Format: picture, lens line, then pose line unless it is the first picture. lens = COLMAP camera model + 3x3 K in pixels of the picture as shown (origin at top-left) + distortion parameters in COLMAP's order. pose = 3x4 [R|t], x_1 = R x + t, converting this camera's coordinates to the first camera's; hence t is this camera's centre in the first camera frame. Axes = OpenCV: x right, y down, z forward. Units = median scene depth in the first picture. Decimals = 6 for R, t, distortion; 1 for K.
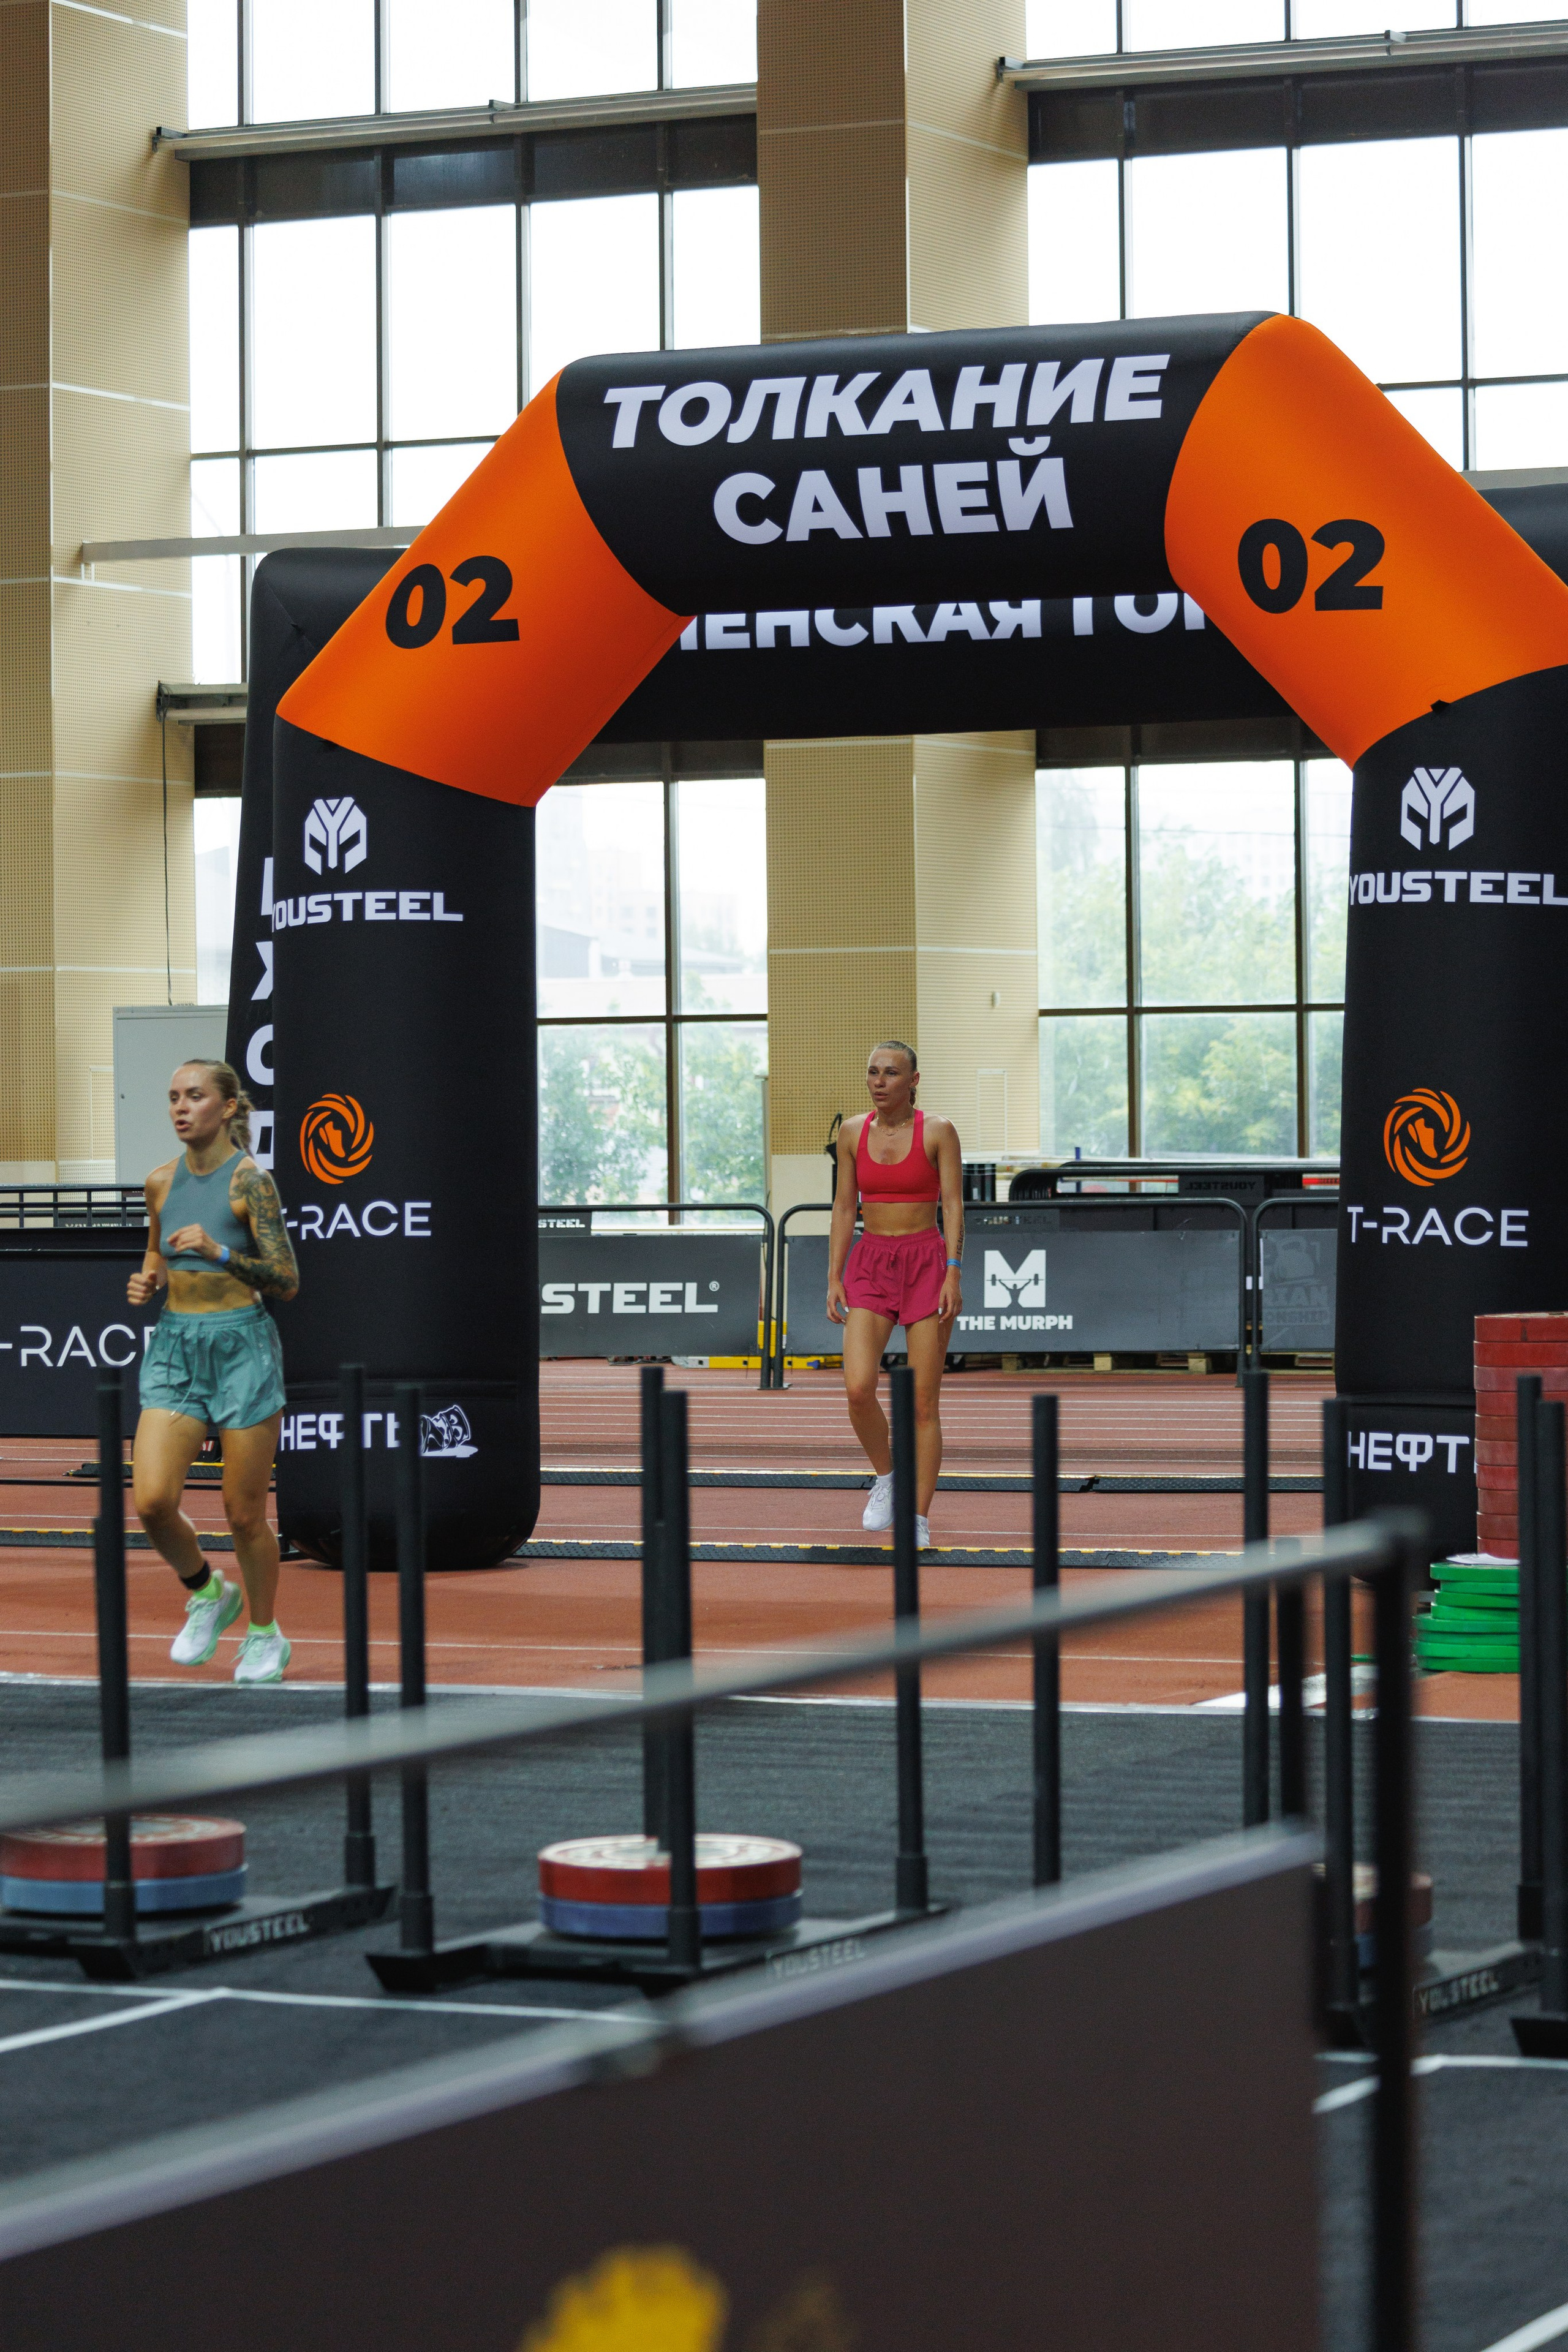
lens RADIAL K [[6861.5, 0, 784.0], [0, 6861.5, 1176.0], [0, 0, 1]] dist [-0.240598, -0.927316]
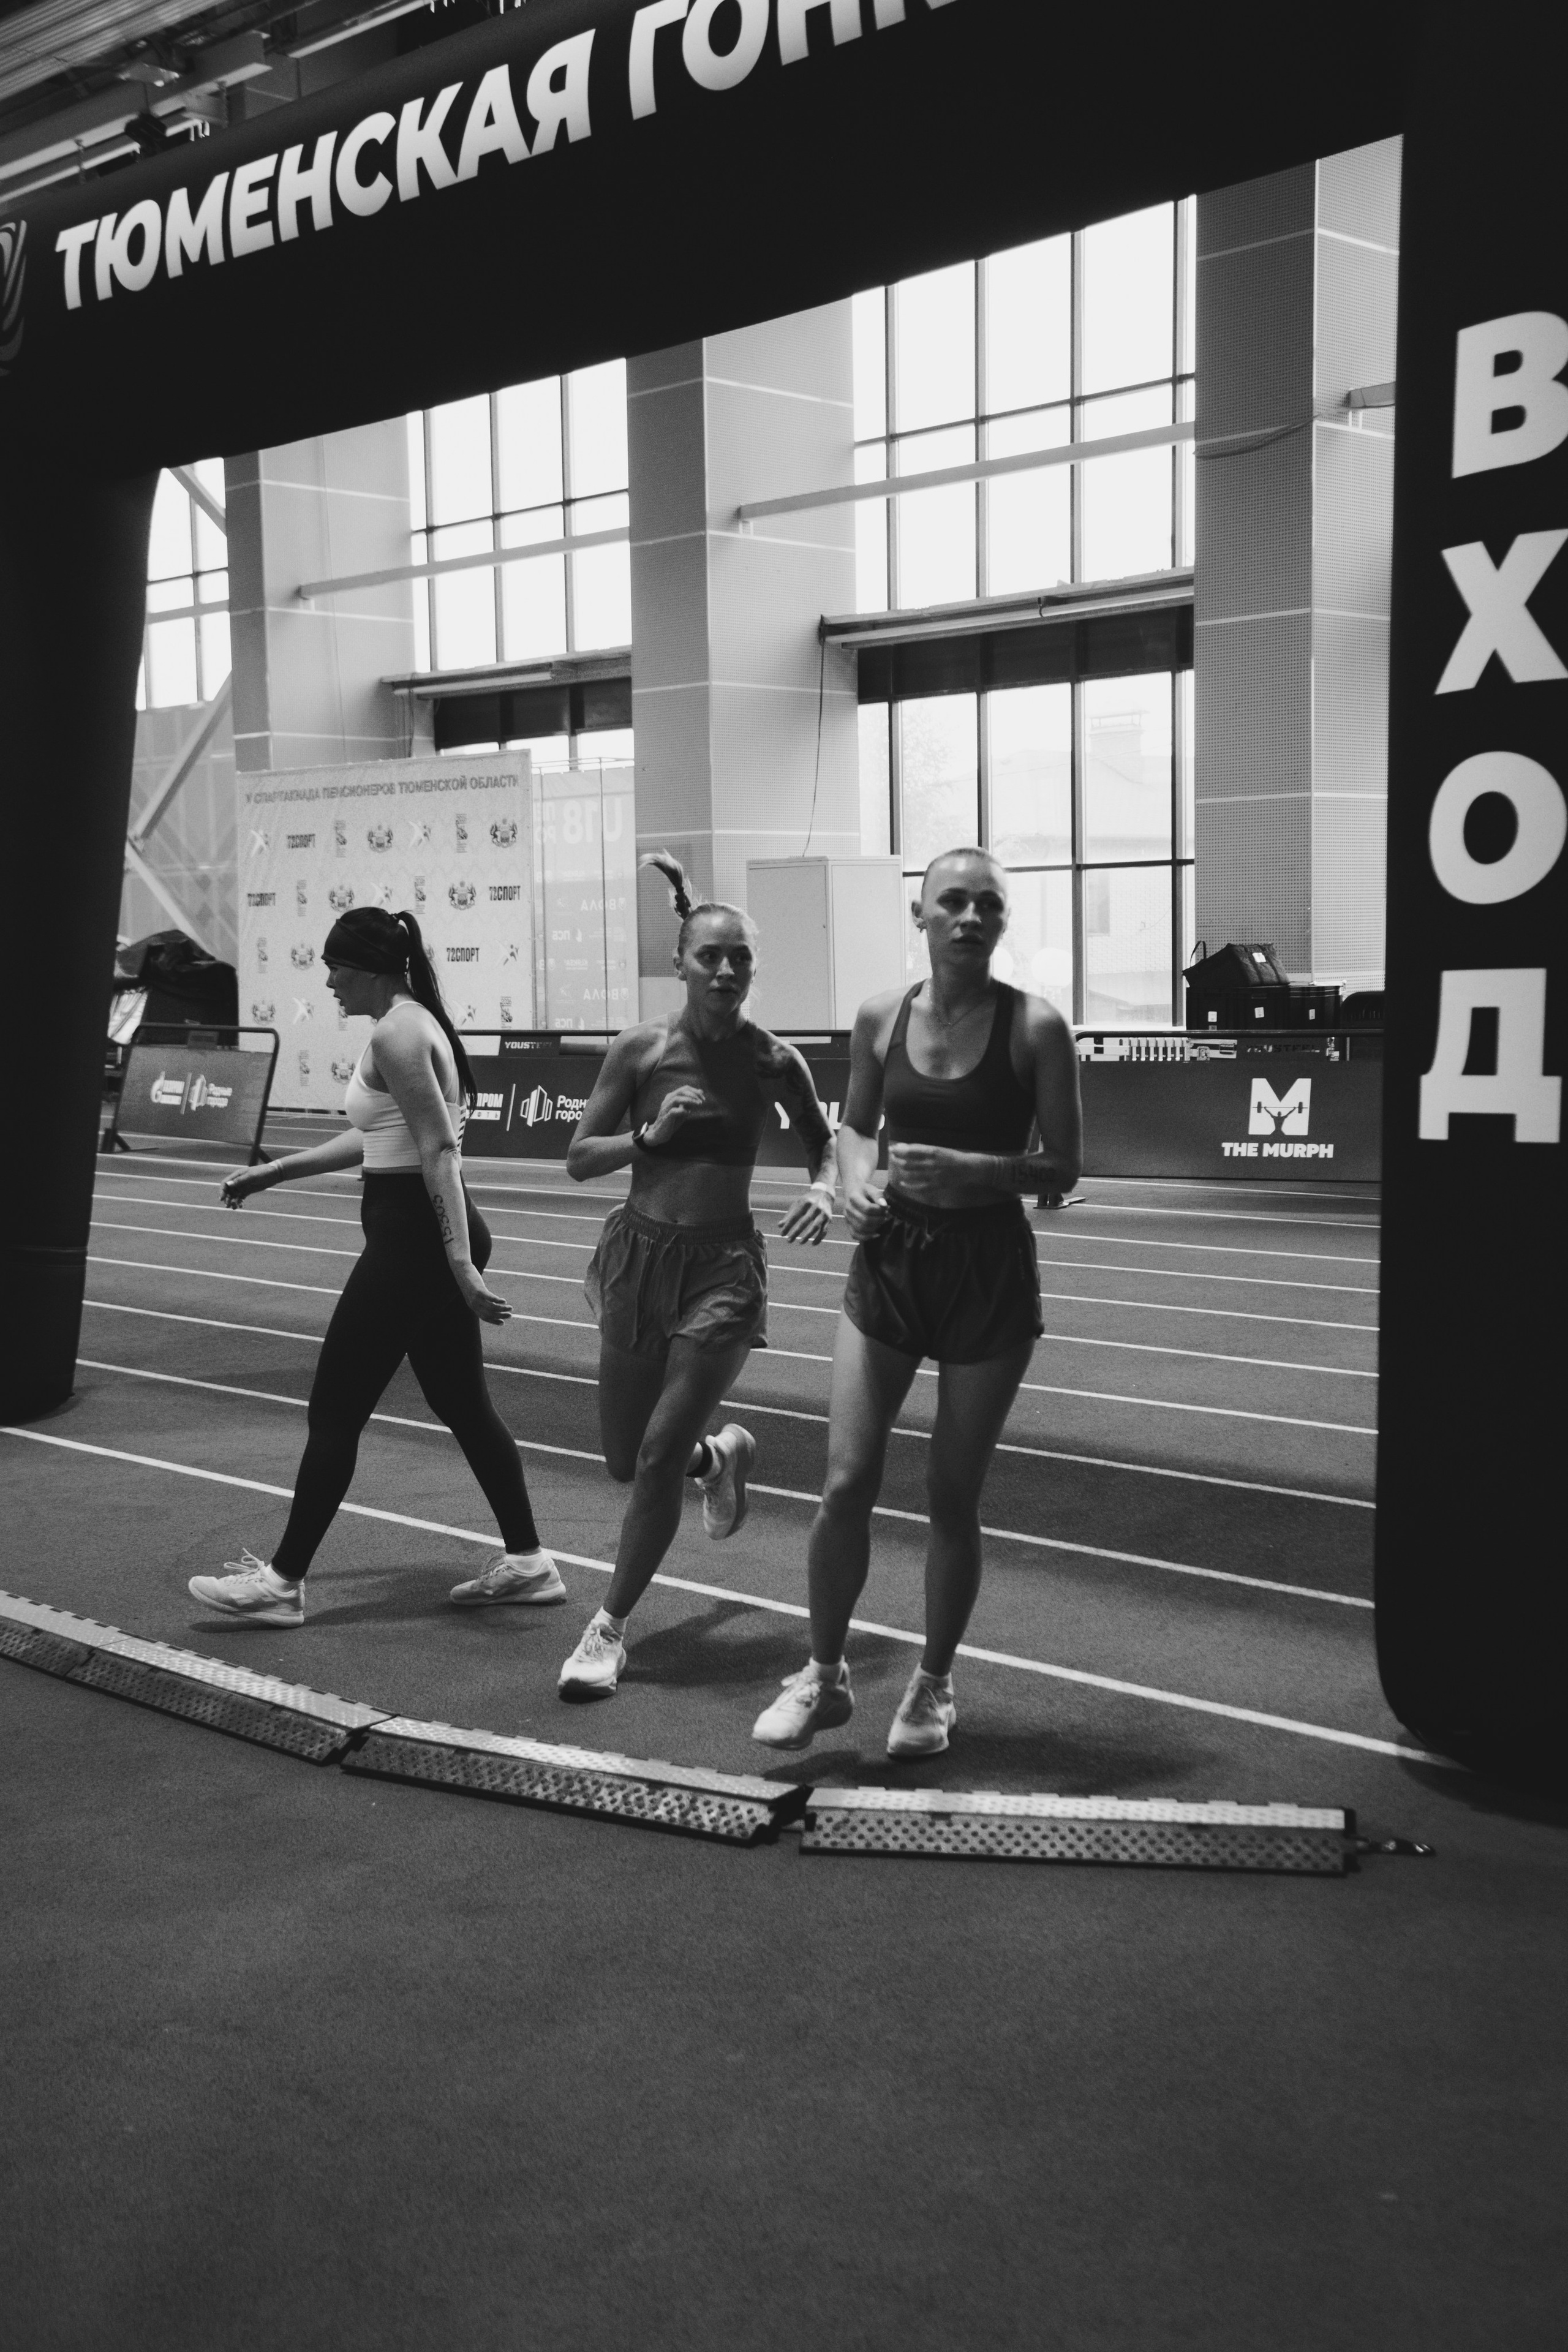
lens RADIAL K [[2668.7, 0, 784.0], [0, 2668.7, 1176.0], [0, 0, 1]] dist [0.010305, 0.003830]
pose [[0.938428, 0.025414, -0.344538, 0.101258], [0.003640, 0.996508, 0.083418, -0.008000], [0.345455, -0.079536, 0.935059, 0.604581]]
